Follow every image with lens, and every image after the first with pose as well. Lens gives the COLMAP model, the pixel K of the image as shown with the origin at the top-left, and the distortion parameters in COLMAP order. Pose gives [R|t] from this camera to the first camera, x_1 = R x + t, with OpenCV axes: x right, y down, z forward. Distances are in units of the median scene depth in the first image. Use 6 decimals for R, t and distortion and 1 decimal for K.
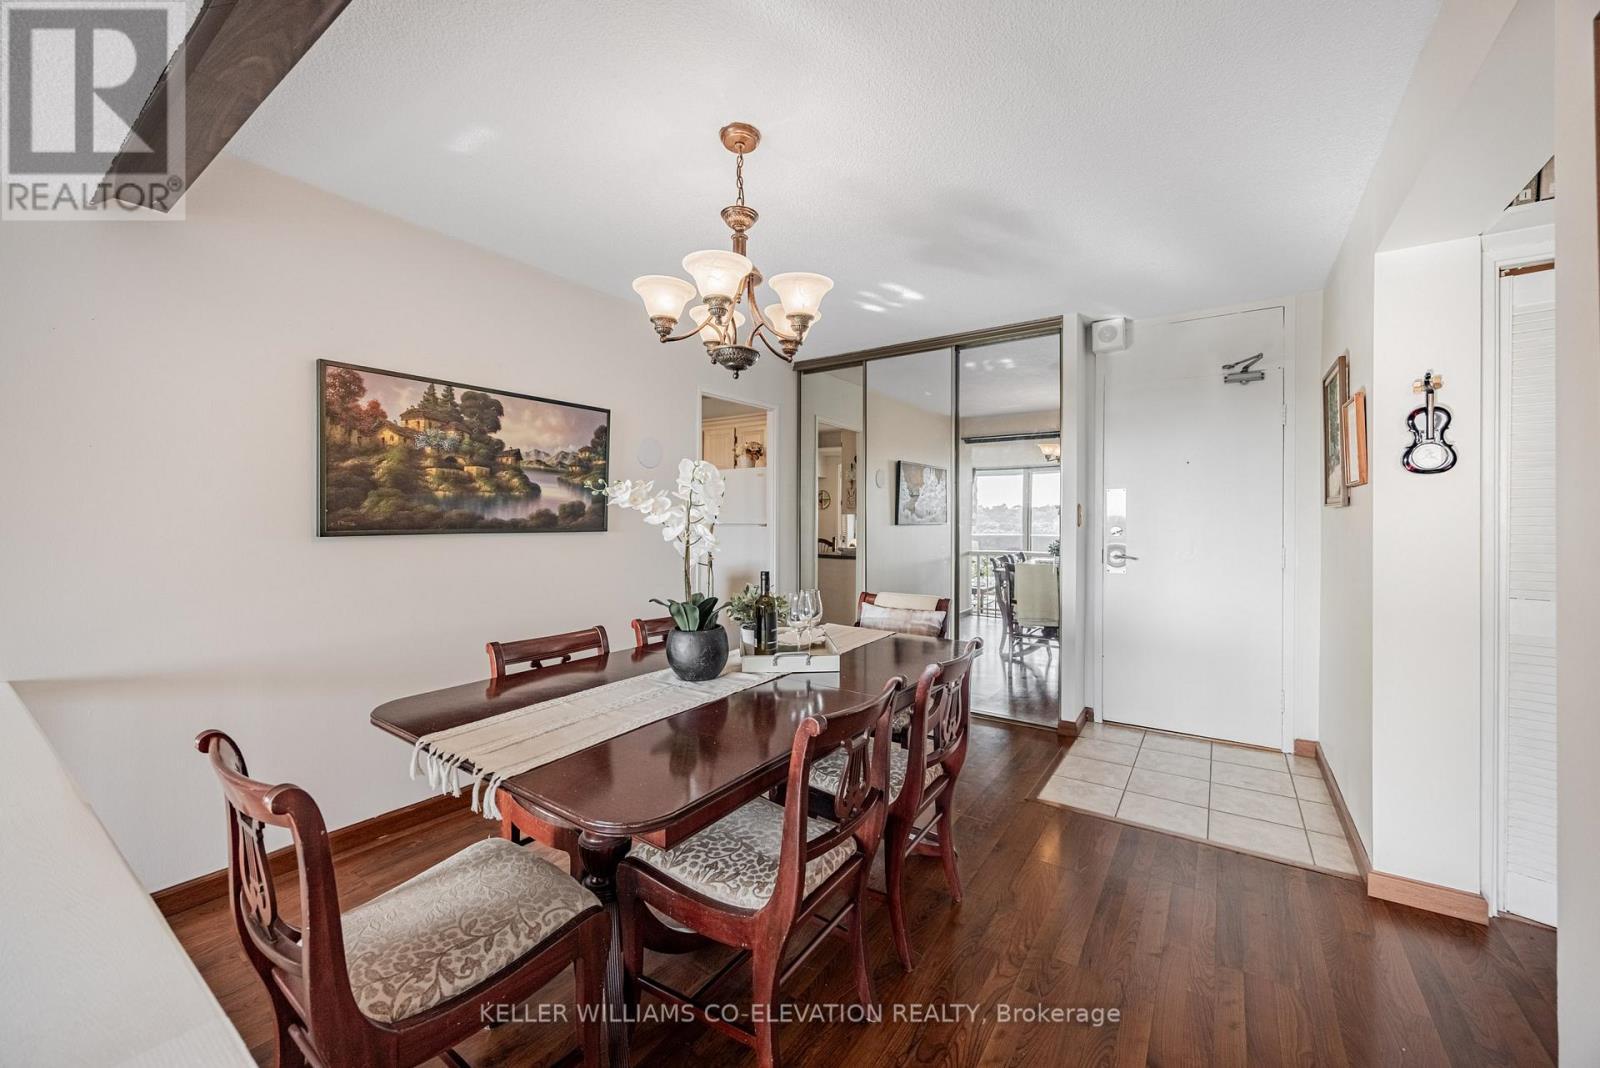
lens RADIAL K [[608.4, 0, 795.7], [0, 608.4, 523.6], [0, 0, 1]] dist [-0.006311, 0.001111]
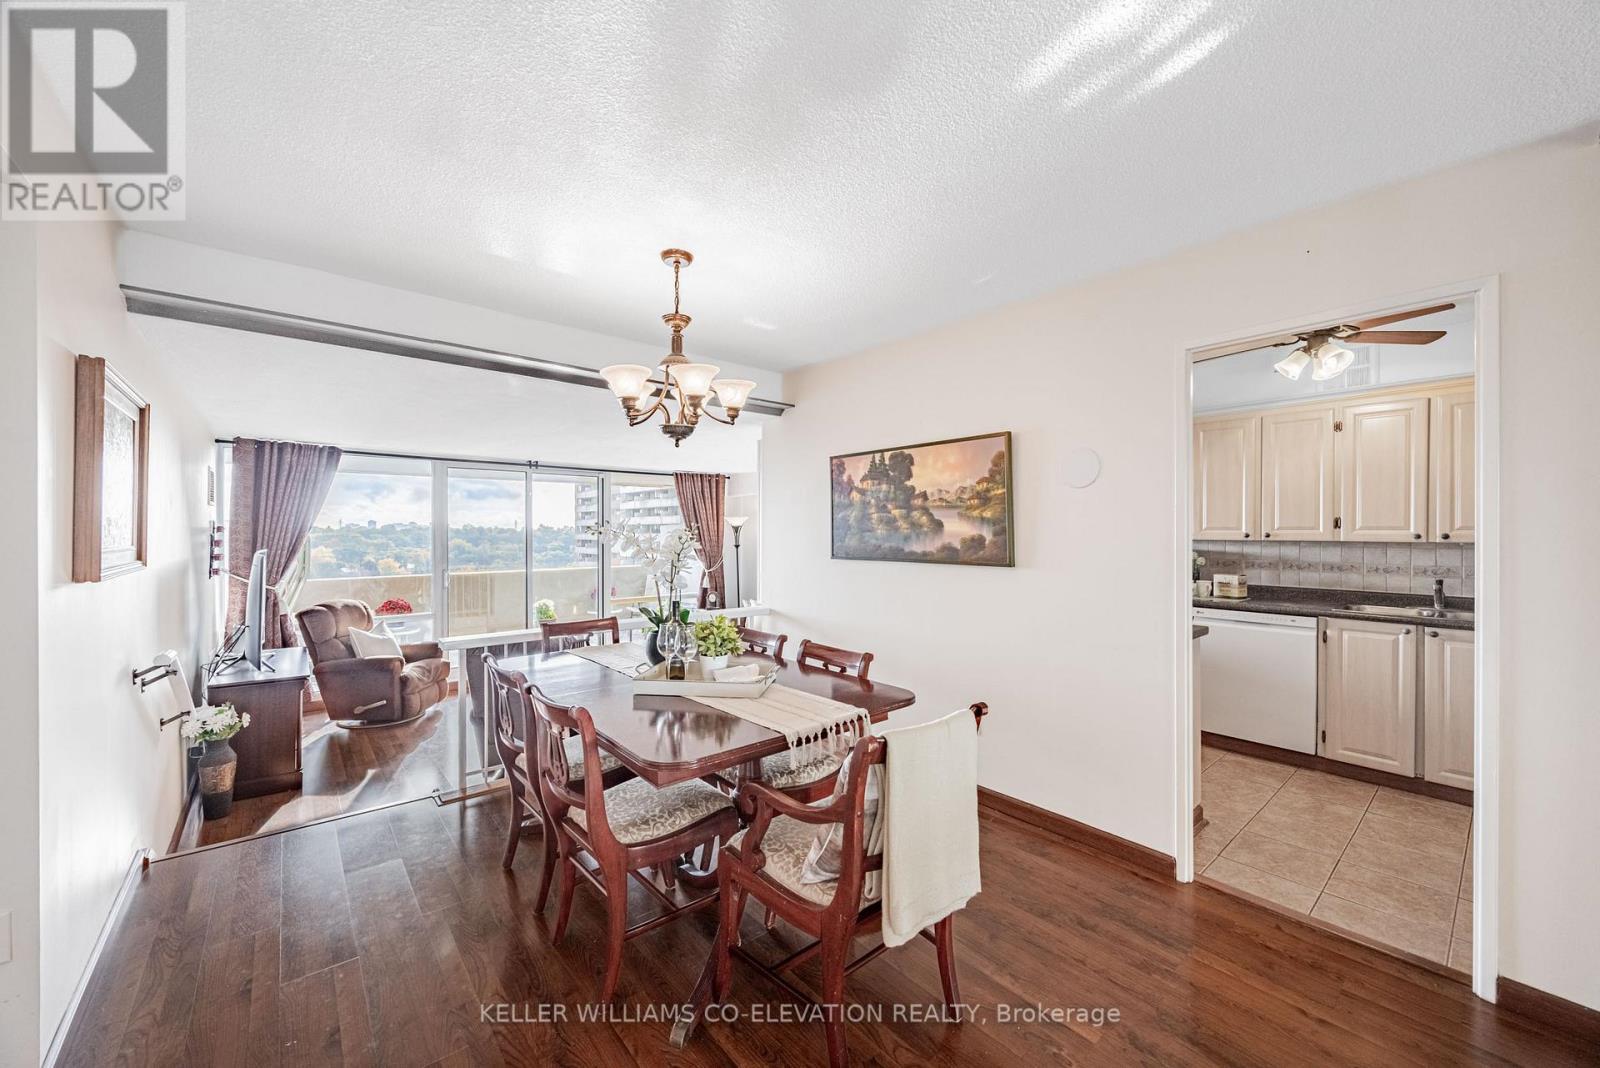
lens RADIAL K [[608.4, 0, 808.5], [0, 608.4, 533.9], [0, 0, 1]] dist [-0.006311, 0.001111]
pose [[-0.234312, 0.001782, -0.972160, 0.719851], [-0.004962, 0.999983, 0.003029, -0.042531], [0.972149, 0.005534, -0.234299, 1.046606]]
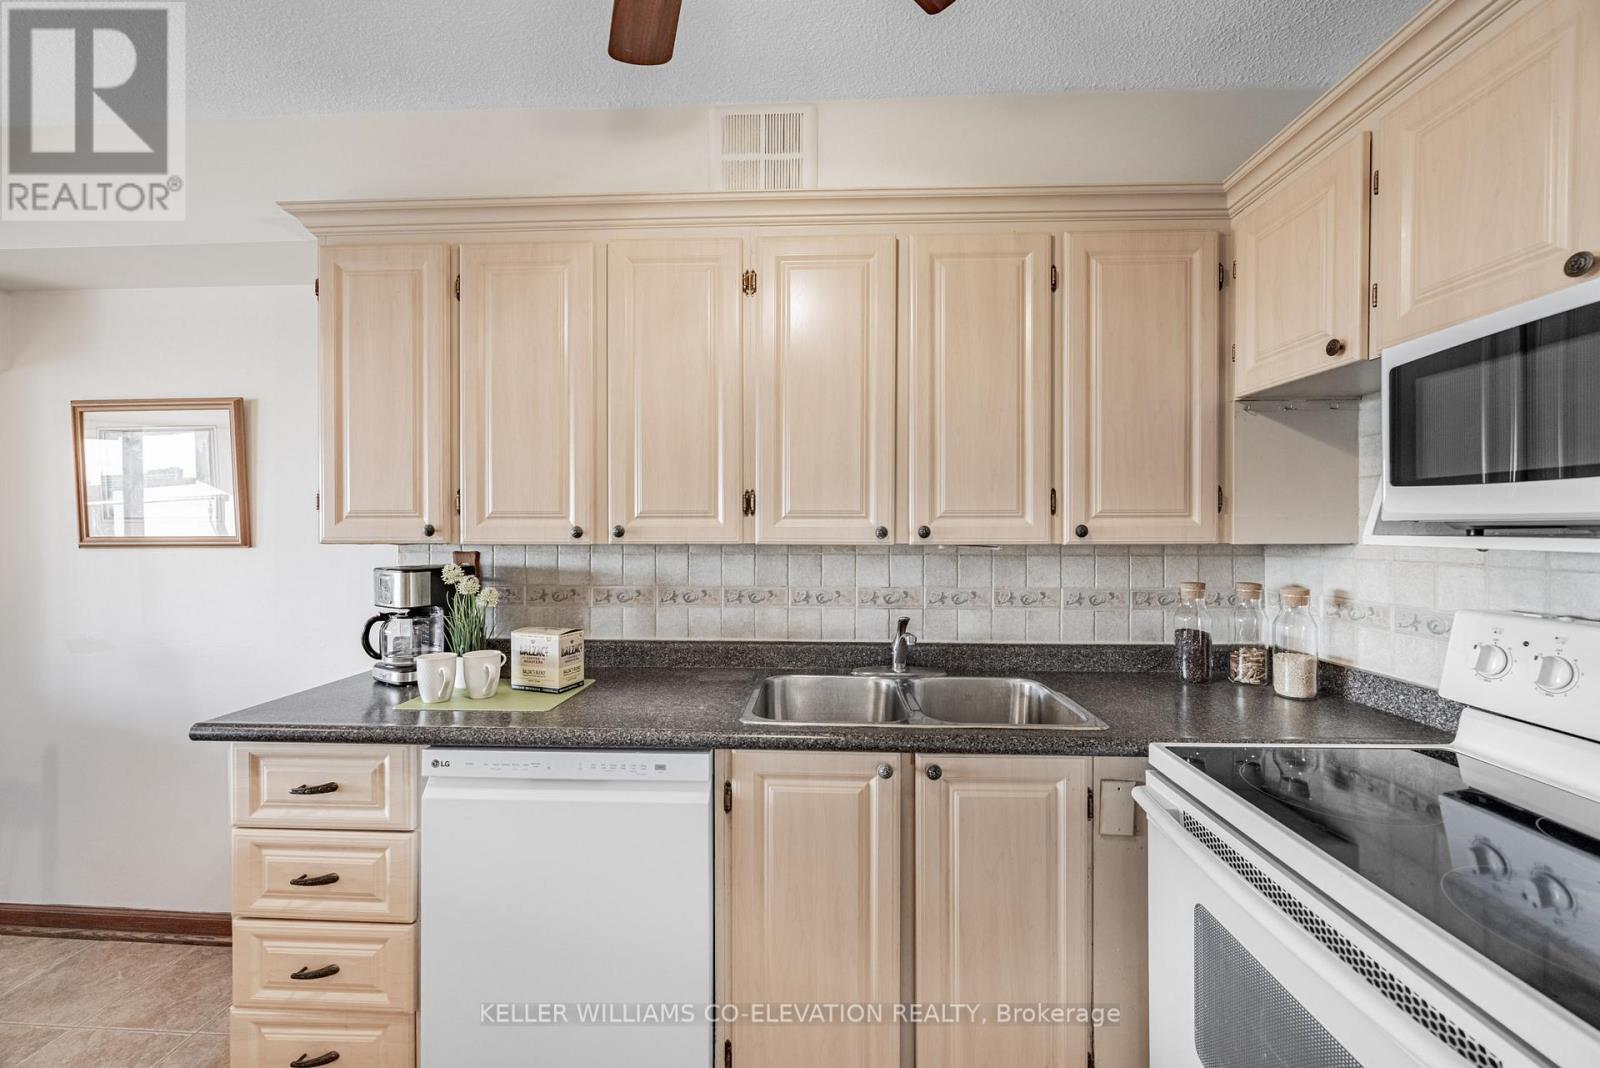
lens RADIAL K [[601.3, 0, 803.2], [0, 601.3, 533.0], [0, 0, 1]] dist [-0.002660, -0.000181]
pose [[0.548544, 0.003321, -0.836115, -0.289199], [-0.000979, 0.999994, 0.003330, -0.041130], [0.836121, -0.001008, 0.548544, 1.566957]]
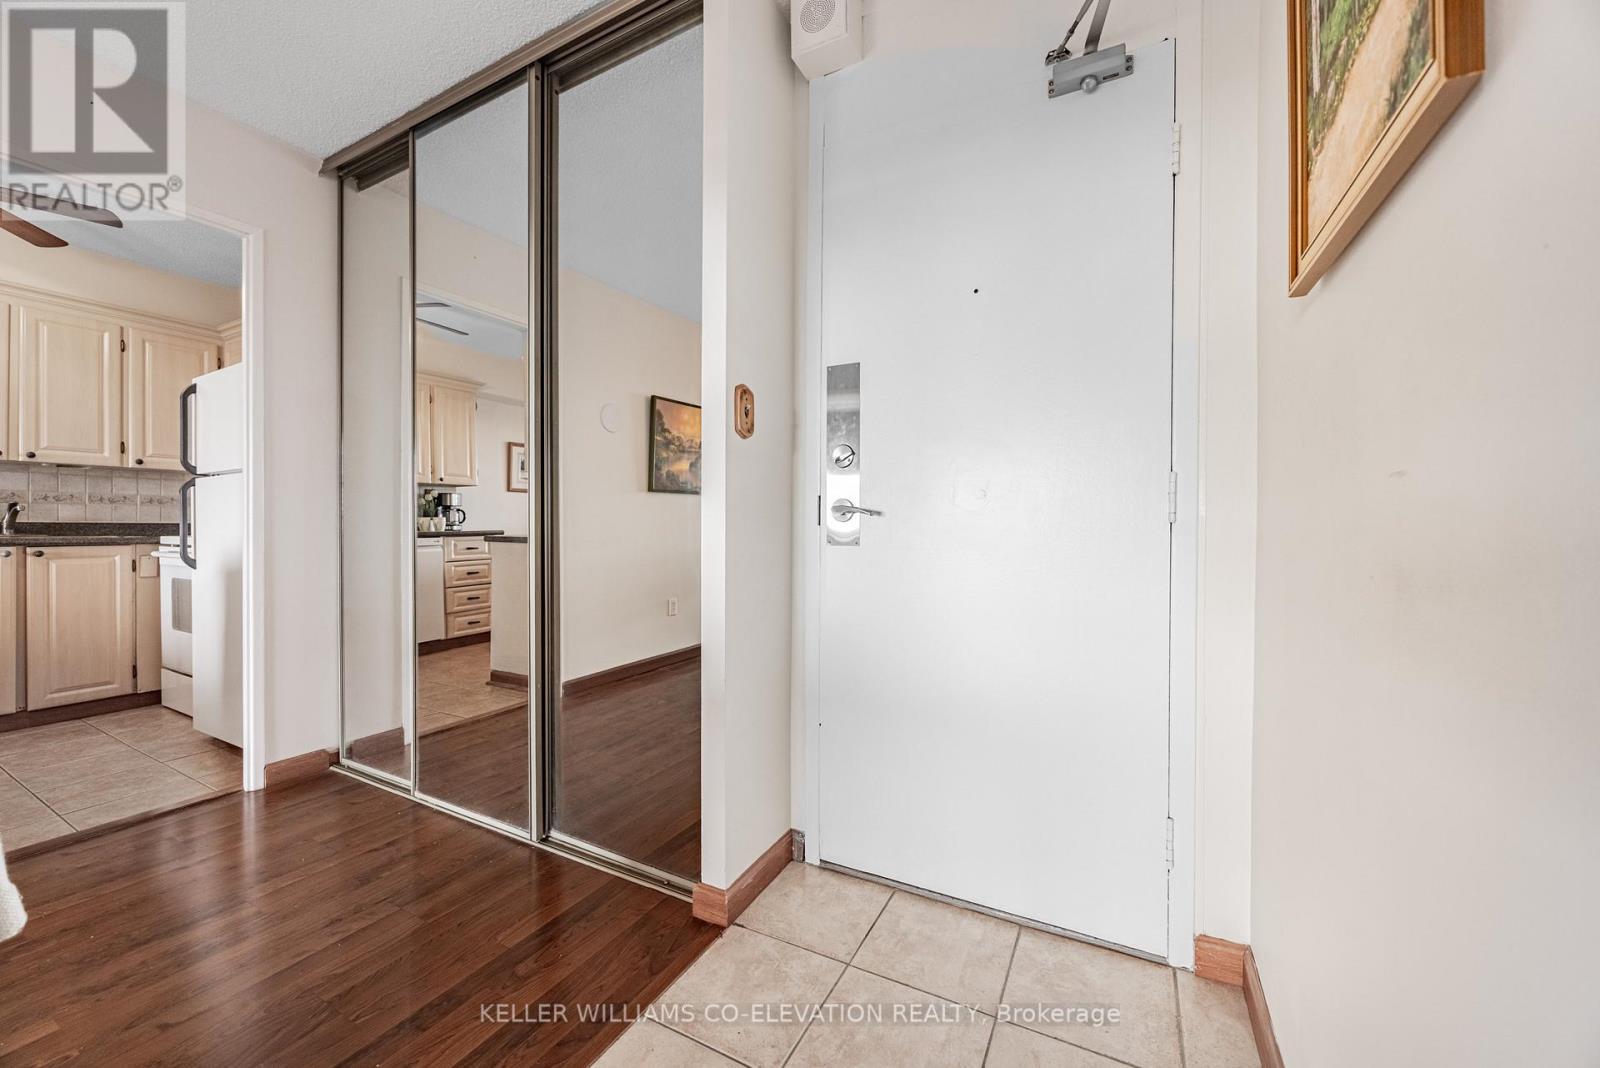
lens RADIAL K [[608.4, 0, 794.0], [0, 608.4, 530.2], [0, 0, 1]] dist [-0.006311, 0.001111]
pose [[0.992382, 0.002923, 0.123165, 0.557331], [-0.003331, 0.999990, 0.003107, 0.087876], [-0.123155, -0.003494, 0.992381, 0.696507]]
